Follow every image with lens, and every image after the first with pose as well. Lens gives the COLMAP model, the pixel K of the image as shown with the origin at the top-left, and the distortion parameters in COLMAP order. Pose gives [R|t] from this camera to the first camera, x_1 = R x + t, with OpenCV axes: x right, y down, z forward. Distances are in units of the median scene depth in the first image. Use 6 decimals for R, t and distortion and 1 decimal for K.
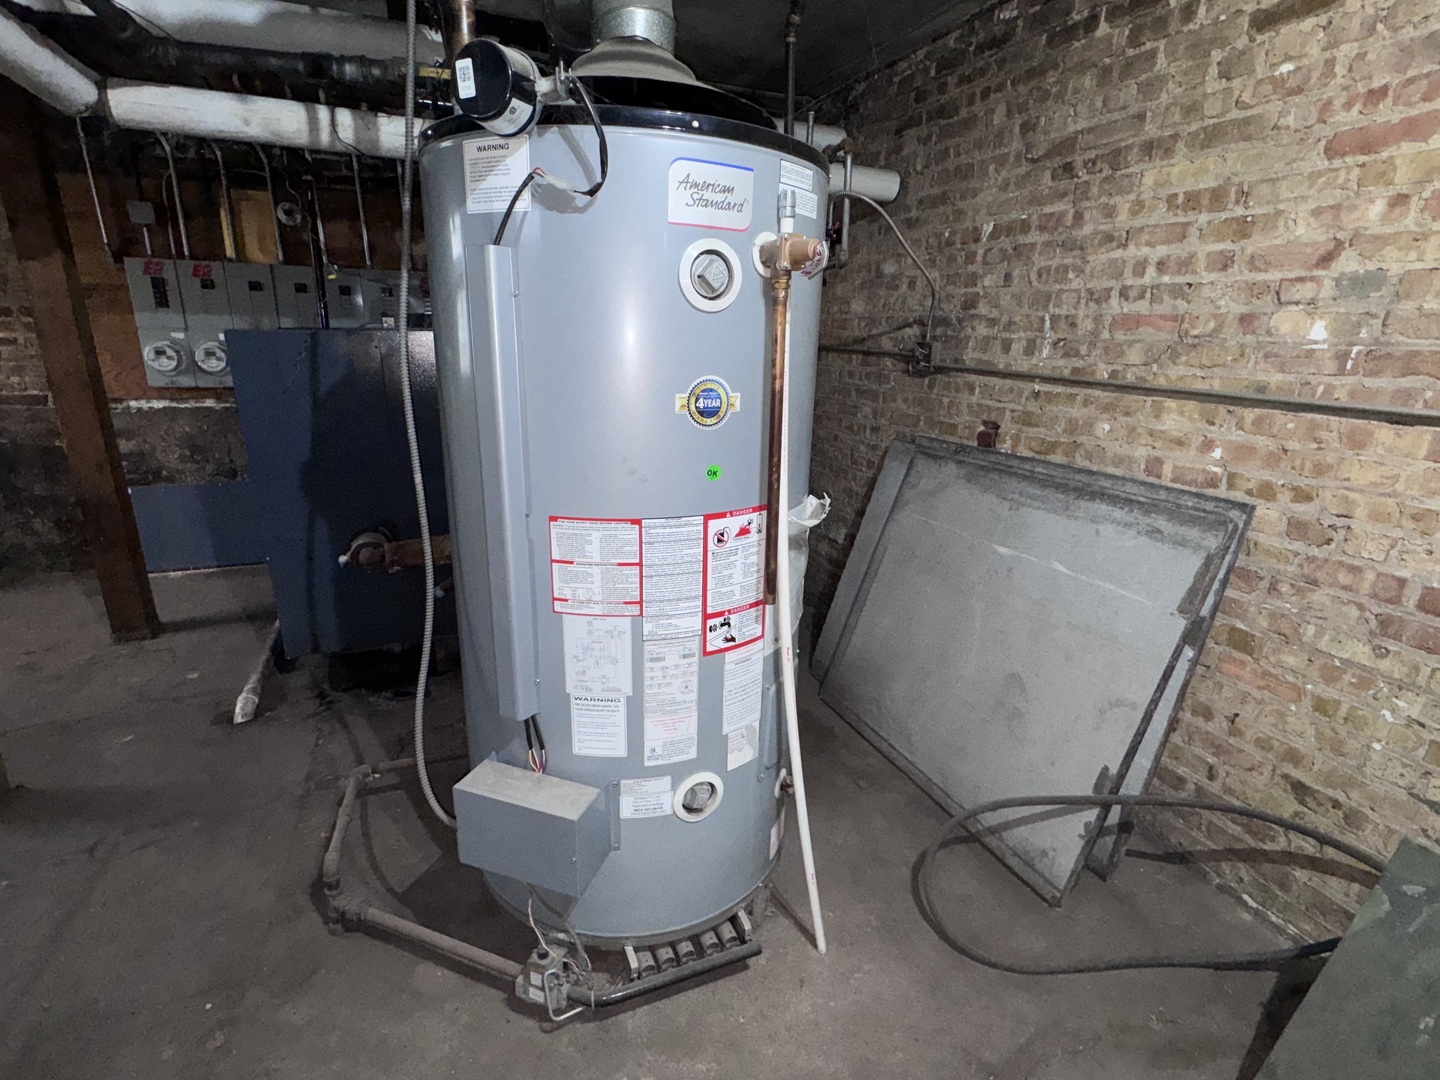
lens RADIAL K [[689.2, 0, 716.9], [0, 689.2, 540.7], [0, 0, 1]] dist [-0.001491, 0.000273]
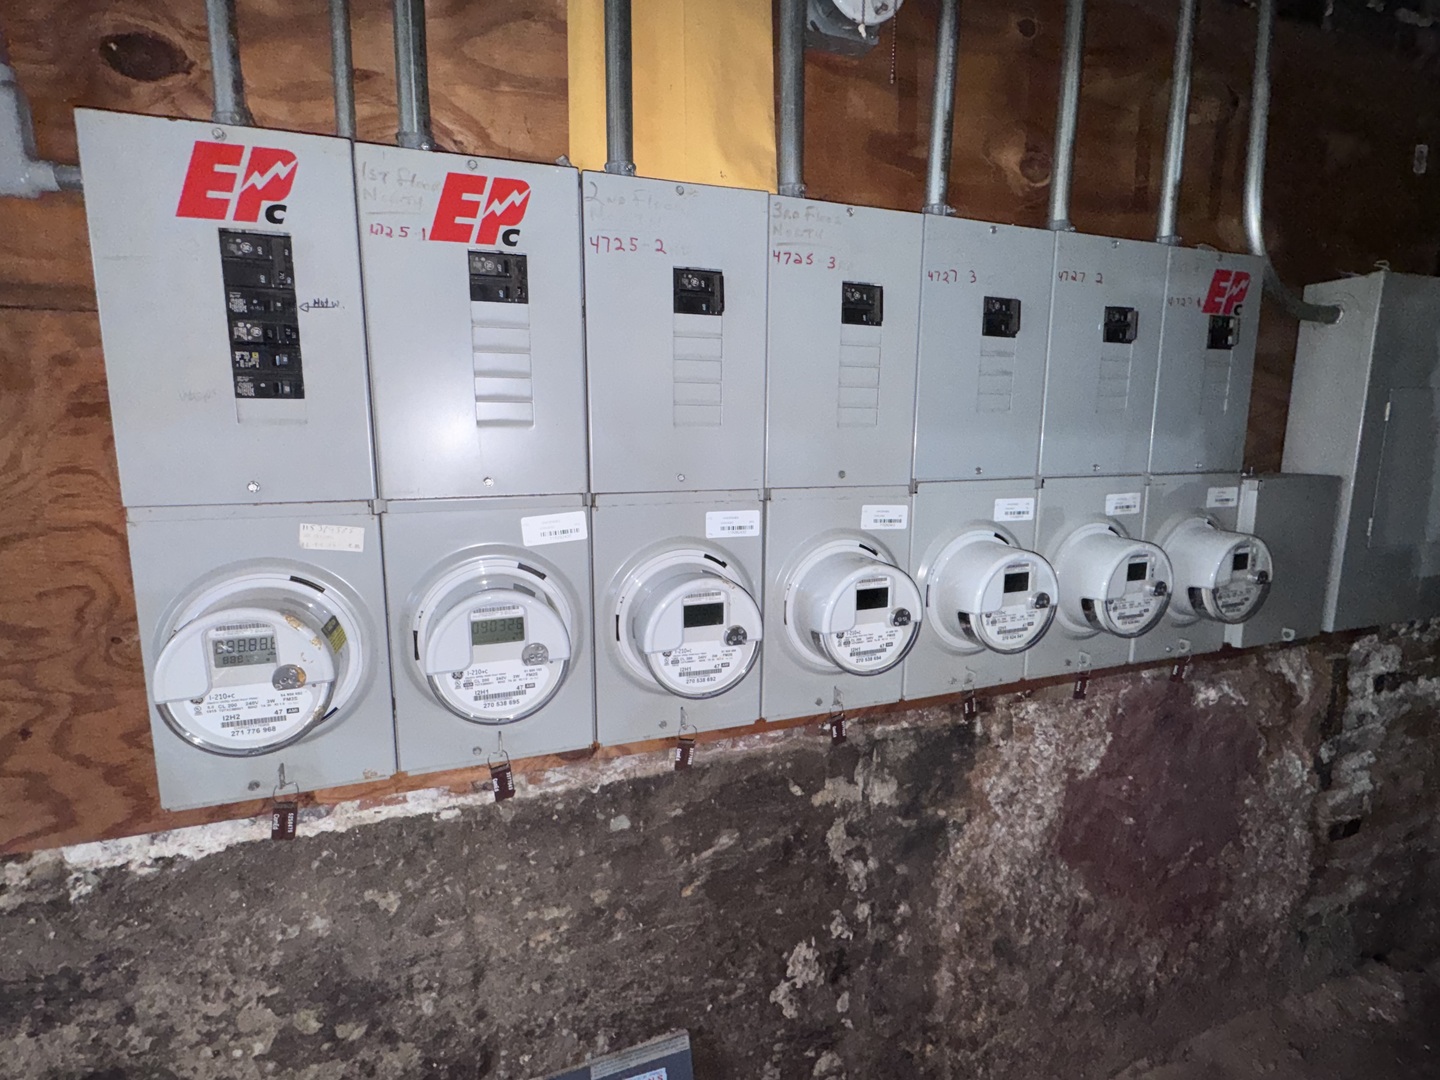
lens RADIAL K [[689.2, 0, 717.1], [0, 689.2, 543.1], [0, 0, 1]] dist [-0.001491, 0.000273]
pose [[0.999546, -0.016318, -0.025339, -0.679035], [0.013060, 0.992218, -0.123823, -0.274707], [0.027163, 0.123436, 0.991981, 0.822836]]
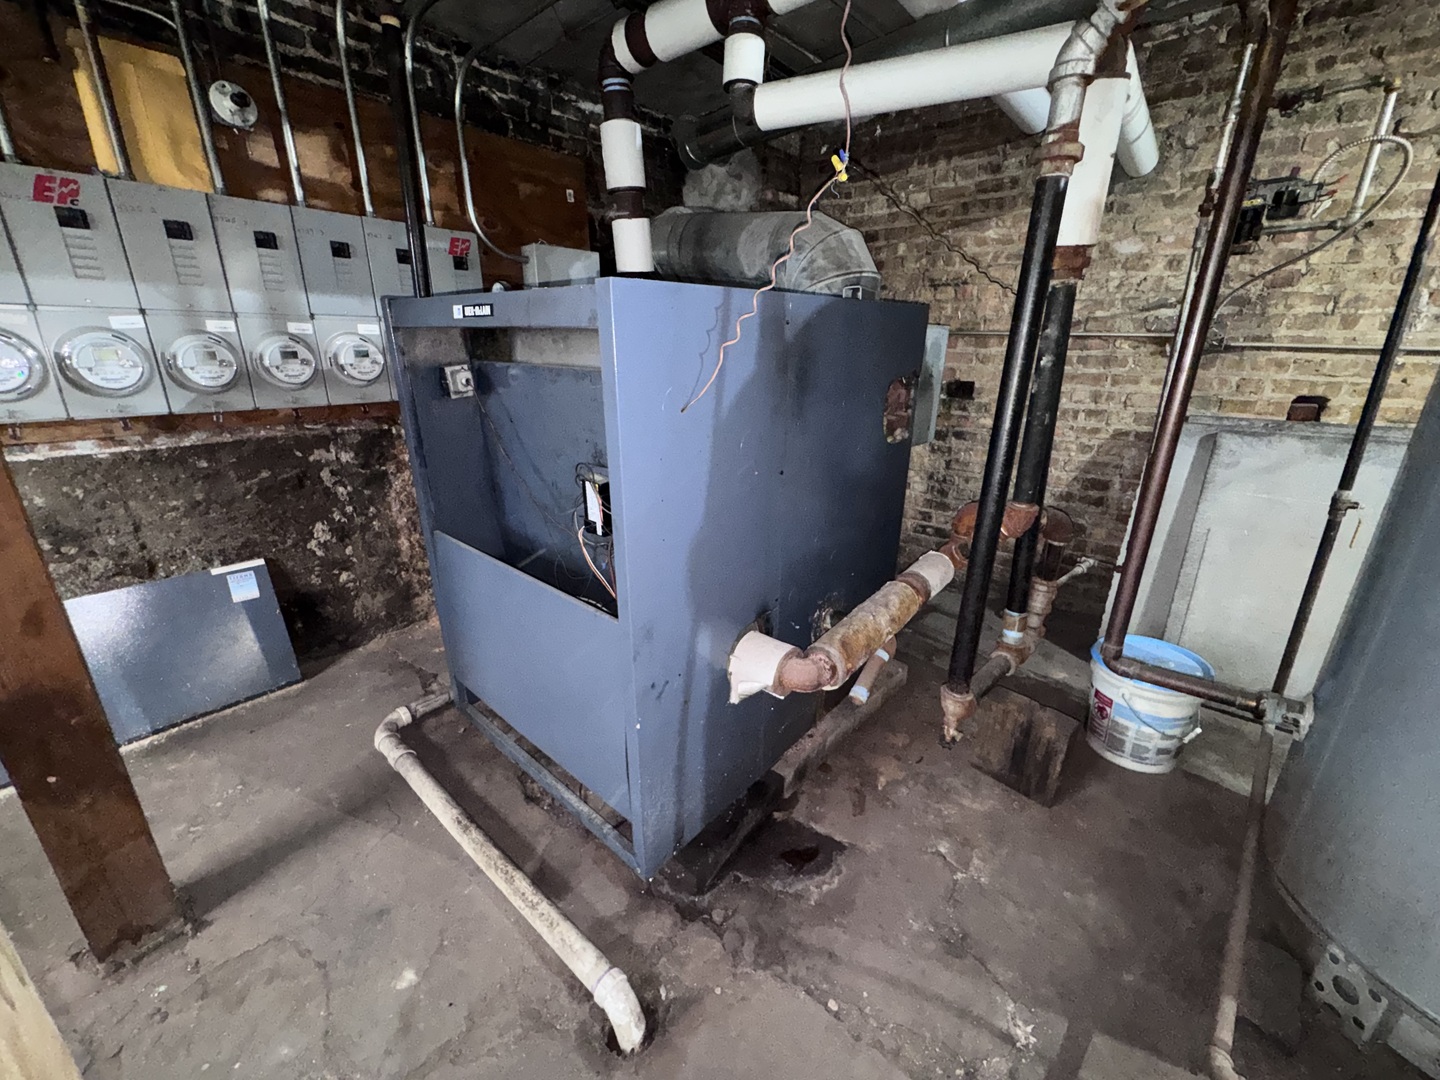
lens RADIAL K [[572.6, 0, 719.6], [0, 572.6, 539.7], [0, 0, 1]] dist [-0.004386, 0.000474]
pose [[0.887718, -0.159053, 0.432040, -0.535355], [0.141091, 0.987260, 0.073552, -0.097661], [-0.438234, -0.004337, 0.898850, 0.404442]]
